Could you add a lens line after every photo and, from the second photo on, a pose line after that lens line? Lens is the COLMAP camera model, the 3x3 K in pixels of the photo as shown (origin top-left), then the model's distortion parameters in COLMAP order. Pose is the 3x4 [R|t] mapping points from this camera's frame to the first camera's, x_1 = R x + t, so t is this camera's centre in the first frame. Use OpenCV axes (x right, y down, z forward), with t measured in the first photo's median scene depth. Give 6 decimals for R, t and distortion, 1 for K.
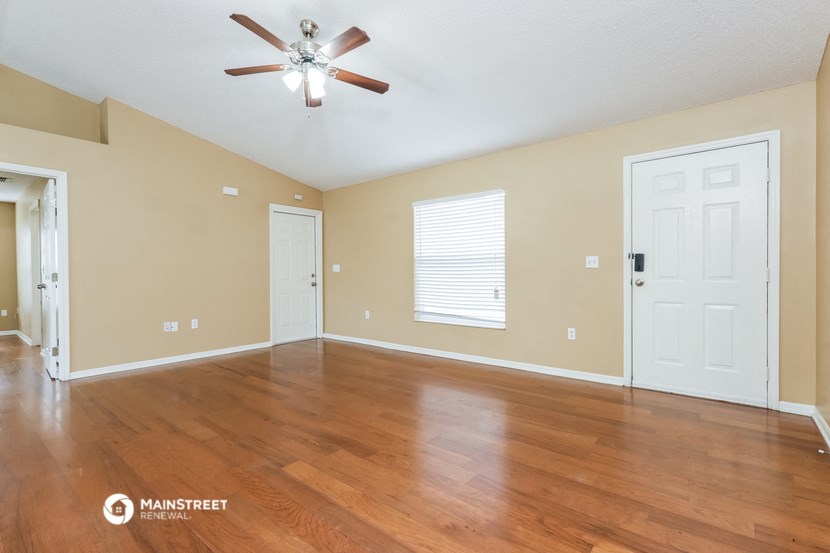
lens RADIAL K [[390.9, 0, 411.2], [0, 390.9, 278.2], [0, 0, 1]] dist [0.004496, 0.000881]
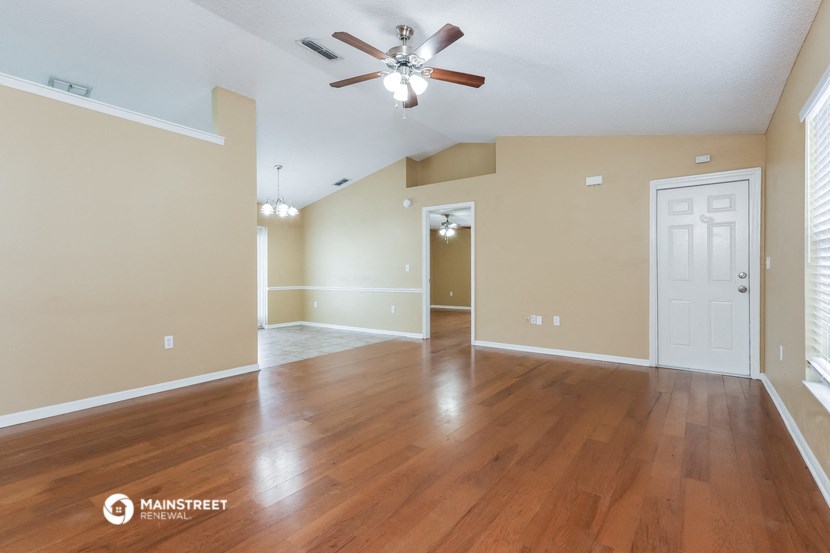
lens RADIAL K [[390.9, 0, 414.1], [0, 390.9, 271.6], [0, 0, 1]] dist [0.004496, 0.000881]
pose [[0.054026, 0.005495, -0.998524, 0.517420], [-0.010851, 0.999929, 0.004916, -0.014894], [0.998481, 0.010570, 0.054081, 0.665720]]
